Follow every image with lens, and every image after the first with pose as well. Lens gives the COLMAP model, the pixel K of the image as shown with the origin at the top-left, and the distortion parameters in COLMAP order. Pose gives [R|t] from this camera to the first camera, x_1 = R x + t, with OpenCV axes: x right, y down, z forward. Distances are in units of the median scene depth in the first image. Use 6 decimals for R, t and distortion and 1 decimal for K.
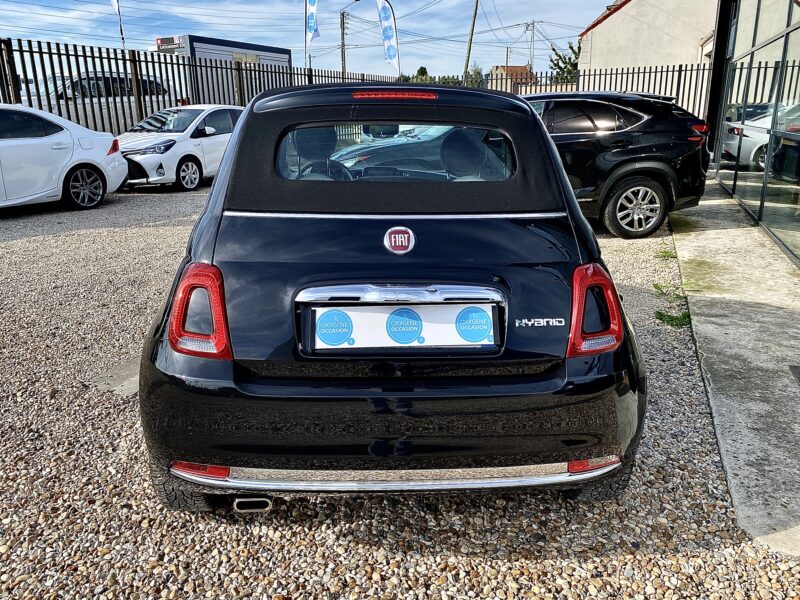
lens RADIAL K [[609.5, 0, 388.6], [0, 609.5, 296.3], [0, 0, 1]] dist [0.000033, 0.003308]
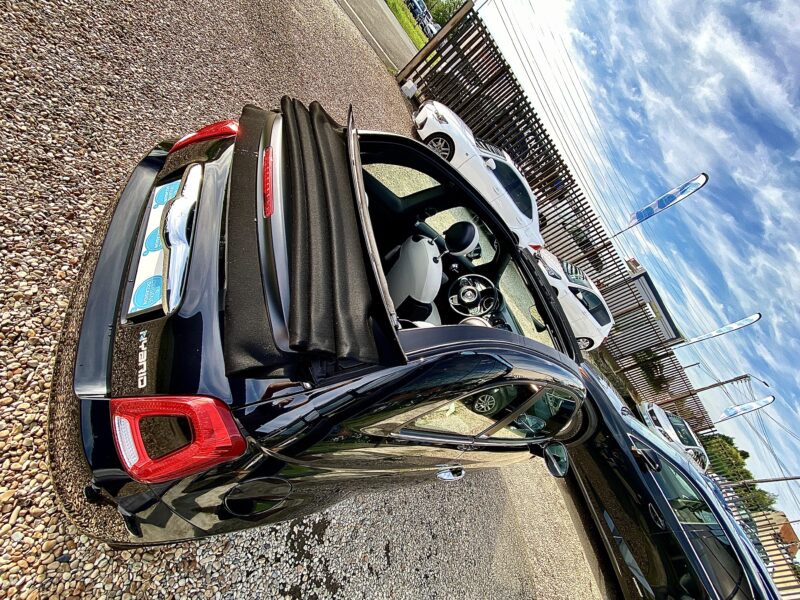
lens RADIAL K [[323.5, 0, 397.1], [0, 323.5, 300.9], [0, 0, 1]] dist [0.009496, -0.015480]
pose [[0.173672, 0.837065, -0.518807, 0.119973], [-0.894945, 0.354003, 0.271579, -0.108382], [0.410988, 0.417138, 0.810607, 0.183696]]
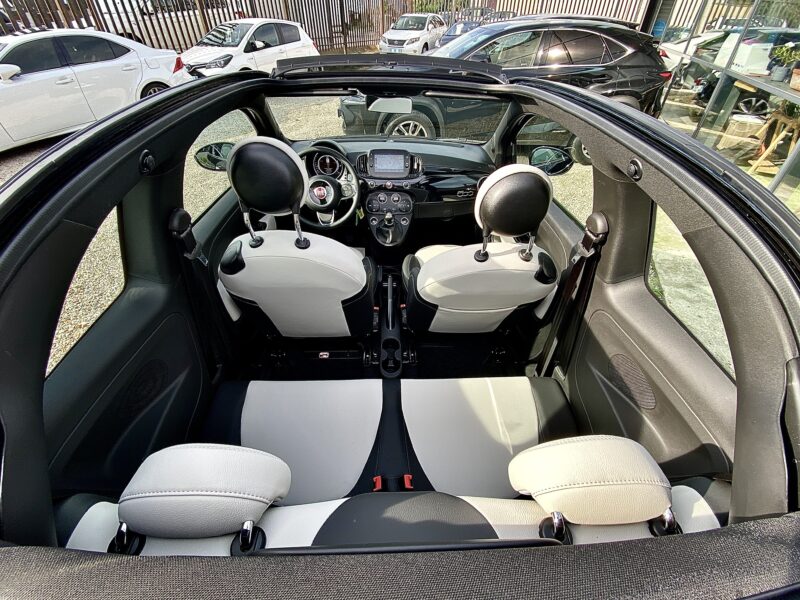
lens RADIAL K [[323.5, 0, 397.1], [0, 323.5, 300.9], [0, 0, 1]] dist [0.009496, -0.015480]
pose [[0.999860, 0.016420, 0.003200, 0.000341], [-0.016263, 0.909233, 0.415971, -0.111481], [0.003921, -0.415965, 0.909372, 0.264605]]
